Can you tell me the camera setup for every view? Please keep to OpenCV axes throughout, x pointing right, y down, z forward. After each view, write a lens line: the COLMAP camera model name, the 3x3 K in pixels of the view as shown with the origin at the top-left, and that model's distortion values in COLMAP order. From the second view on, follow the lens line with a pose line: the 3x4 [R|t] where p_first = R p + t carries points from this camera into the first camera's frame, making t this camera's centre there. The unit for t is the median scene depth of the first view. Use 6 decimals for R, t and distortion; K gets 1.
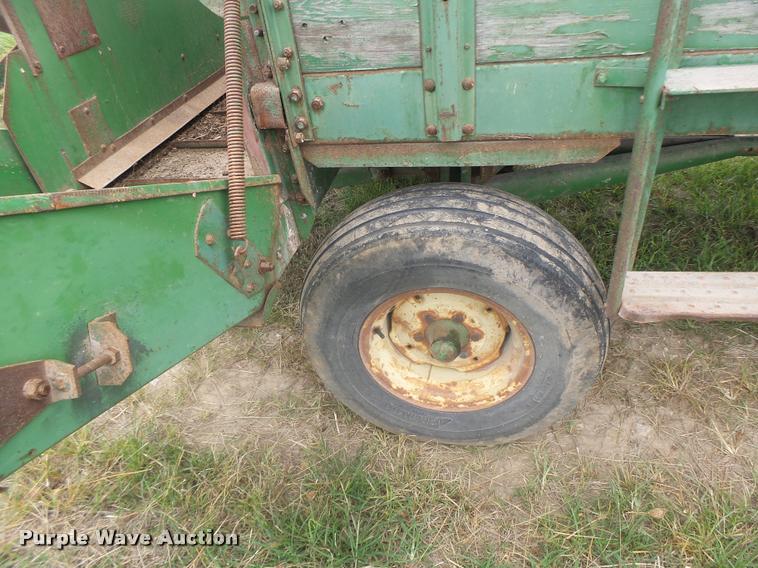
lens RADIAL K [[519.4, 0, 379.1], [0, 519.4, 282.4], [0, 0, 1]] dist [0.007362, -0.009196]
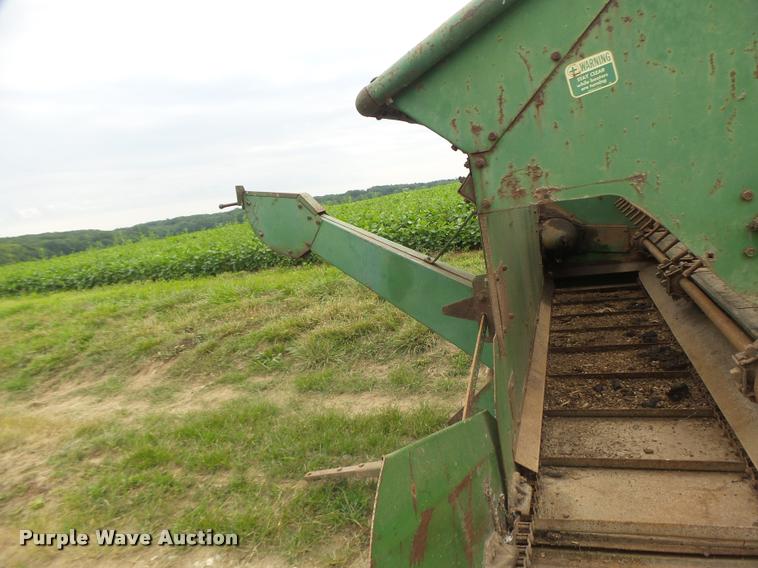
lens RADIAL K [[519.4, 0, 384.7], [0, 519.4, 285.3], [0, 0, 1]] dist [0.007362, -0.009196]
pose [[0.988415, -0.028655, -0.149048, -0.832641], [-0.035635, 0.910752, -0.411413, -0.115367], [0.147535, 0.411958, 0.899179, 0.003682]]
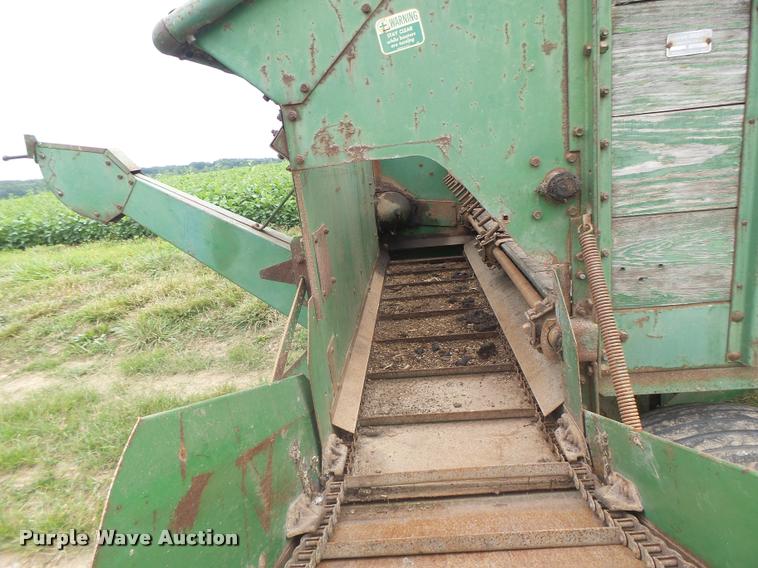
lens RADIAL K [[519.4, 0, 381.6], [0, 519.4, 285.2], [0, 0, 1]] dist [0.007362, -0.009196]
pose [[0.991952, -0.030551, 0.122871, -0.751848], [0.074302, 0.926237, -0.369547, -0.095772], [-0.102518, 0.375703, 0.921052, 0.062045]]
